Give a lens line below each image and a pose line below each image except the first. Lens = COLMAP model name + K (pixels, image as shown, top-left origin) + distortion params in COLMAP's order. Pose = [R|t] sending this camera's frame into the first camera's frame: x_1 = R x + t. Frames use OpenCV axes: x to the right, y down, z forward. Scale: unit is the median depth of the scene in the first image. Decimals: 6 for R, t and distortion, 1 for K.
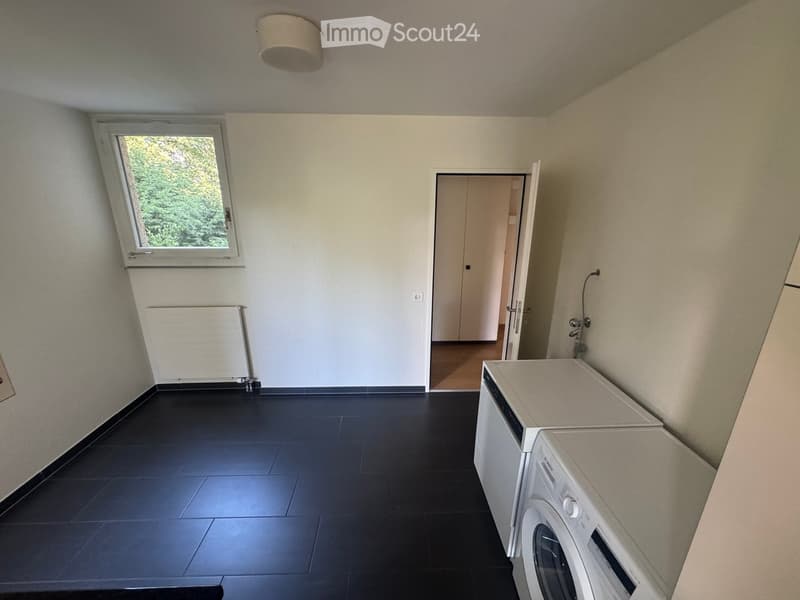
lens RADIAL K [[319.4, 0, 398.3], [0, 319.4, 301.2], [0, 0, 1]] dist [0.004031, 0.000165]
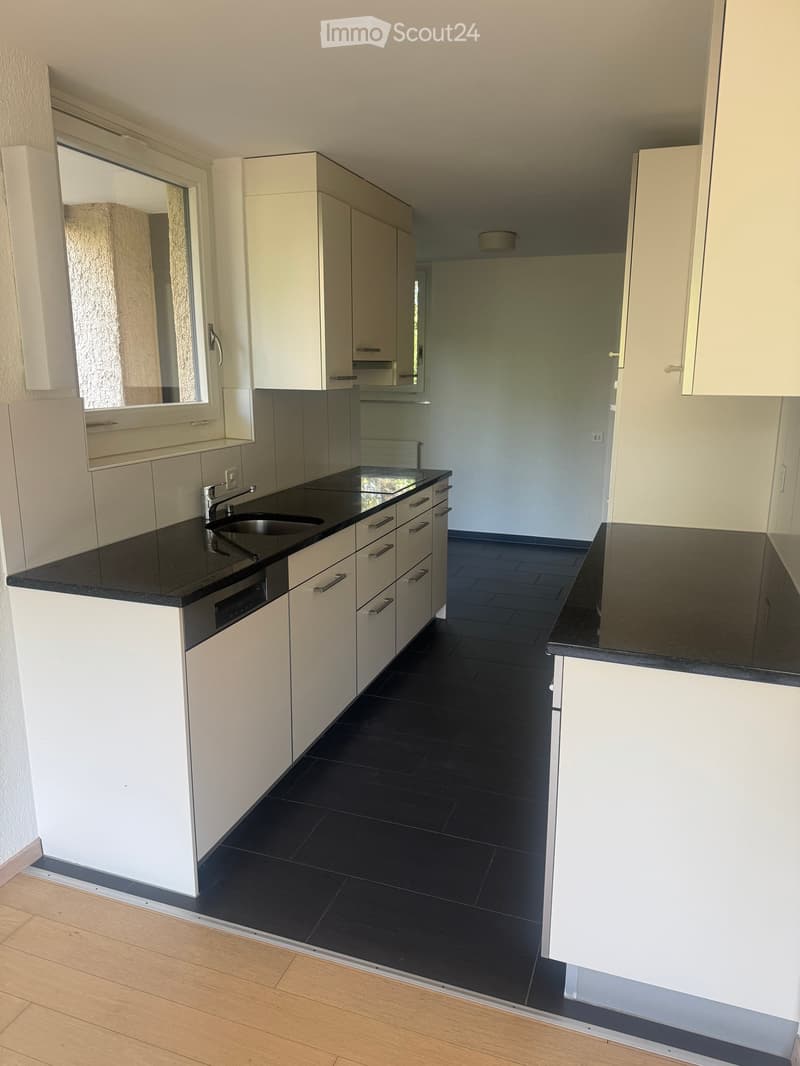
lens RADIAL K [[759.8, 0, 400.5], [0, 759.8, 533.7], [0, 0, 1]] dist [0.000850, 0.000057]
pose [[0.928885, 0.085621, -0.360336, 0.353544], [-0.108502, 0.993135, -0.043717, 0.431067], [0.354119, 0.079705, 0.931797, -1.276087]]
